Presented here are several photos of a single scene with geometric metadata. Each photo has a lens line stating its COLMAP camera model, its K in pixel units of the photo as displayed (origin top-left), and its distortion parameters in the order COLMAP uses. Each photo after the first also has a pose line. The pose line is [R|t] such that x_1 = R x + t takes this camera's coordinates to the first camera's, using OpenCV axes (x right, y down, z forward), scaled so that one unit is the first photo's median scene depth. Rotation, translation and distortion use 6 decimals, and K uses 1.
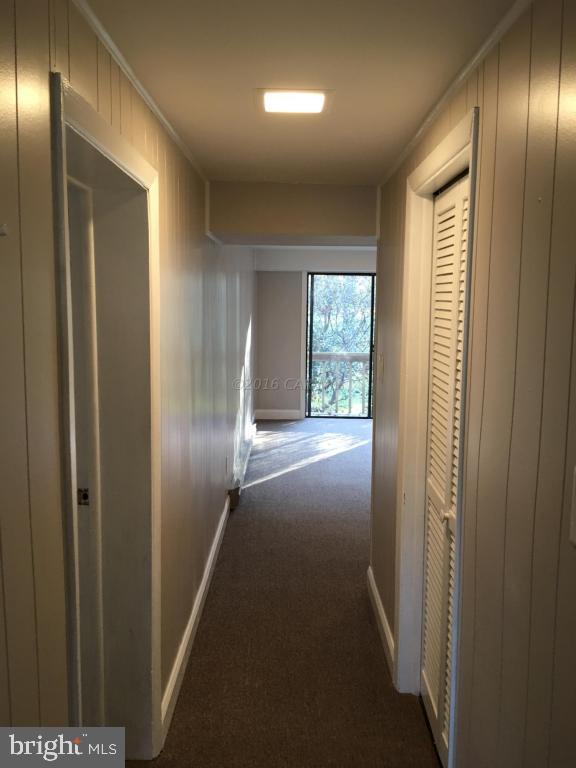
lens RADIAL K [[659.4, 0, 288.0], [0, 659.4, 384.0], [0, 0, 1]] dist [0.058623, -0.005563]
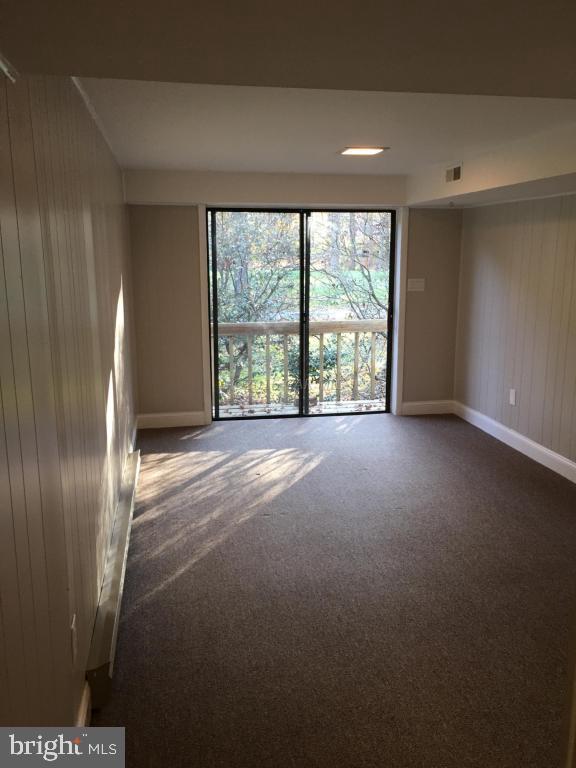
lens RADIAL K [[659.4, 0, 288.0], [0, 659.4, 384.0], [0, 0, 1]] dist [0.058623, -0.005563]
pose [[0.983873, -0.051099, 0.171415, -0.013897], [0.038998, 0.996552, 0.073237, -0.039634], [-0.174566, -0.065371, 0.982473, 0.336774]]
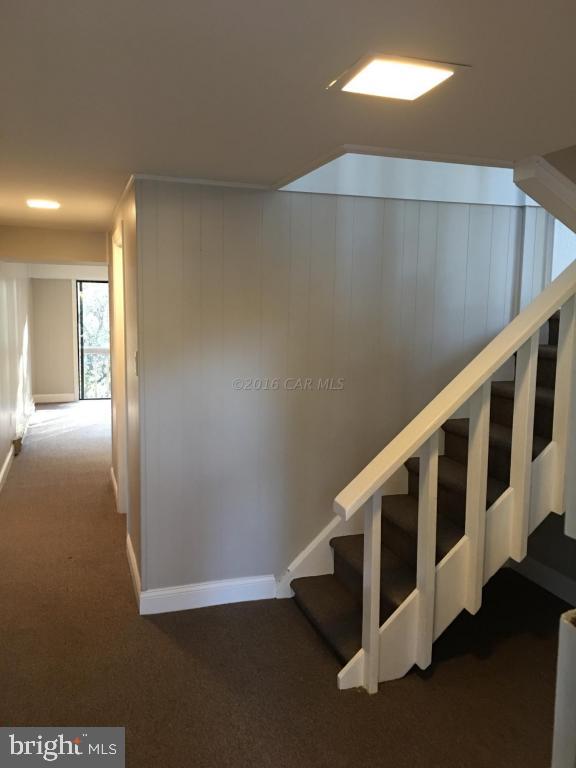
lens RADIAL K [[659.4, 0, 288.0], [0, 659.4, 384.0], [0, 0, 1]] dist [0.058623, -0.005563]
pose [[0.950542, -0.027123, 0.309410, 0.017319], [0.031113, 0.999484, -0.007967, 0.047913], [-0.309034, 0.017200, 0.950895, -0.309109]]
